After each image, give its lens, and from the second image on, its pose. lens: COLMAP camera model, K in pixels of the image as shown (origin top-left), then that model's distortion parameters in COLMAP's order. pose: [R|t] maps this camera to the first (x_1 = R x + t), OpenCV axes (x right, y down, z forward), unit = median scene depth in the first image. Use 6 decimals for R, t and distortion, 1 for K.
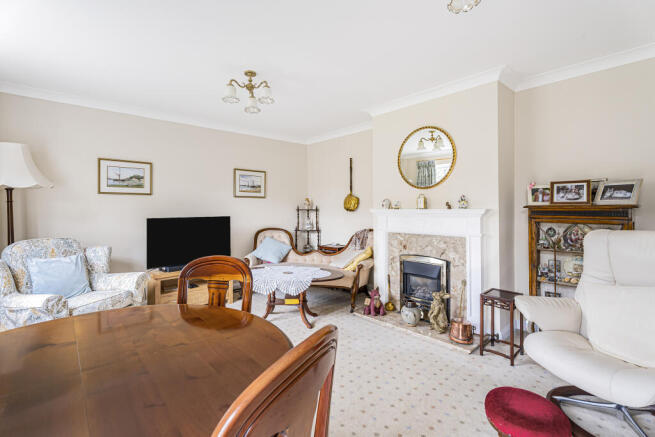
lens RADIAL K [[295.3, 0, 325.4], [0, 295.3, 218.5], [0, 0, 1]] dist [0.001447, 0.000306]
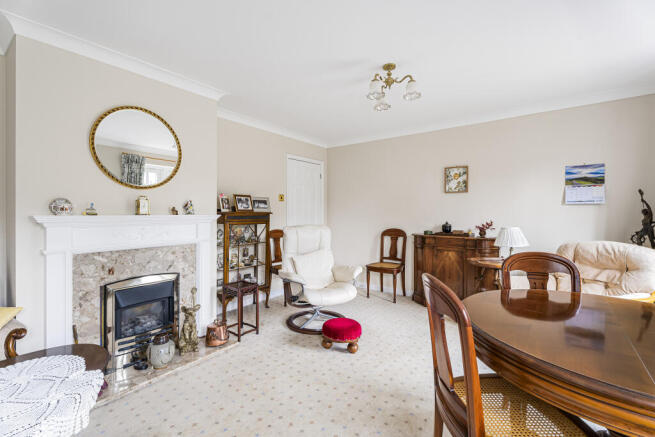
lens RADIAL K [[295.3, 0, 325.4], [0, 295.3, 218.5], [0, 0, 1]] dist [0.001447, 0.000306]
pose [[-0.171653, -0.016856, 0.985013, -0.545359], [0.034409, 0.999141, 0.023094, -0.026703], [-0.984556, 0.037857, -0.170925, 0.708893]]
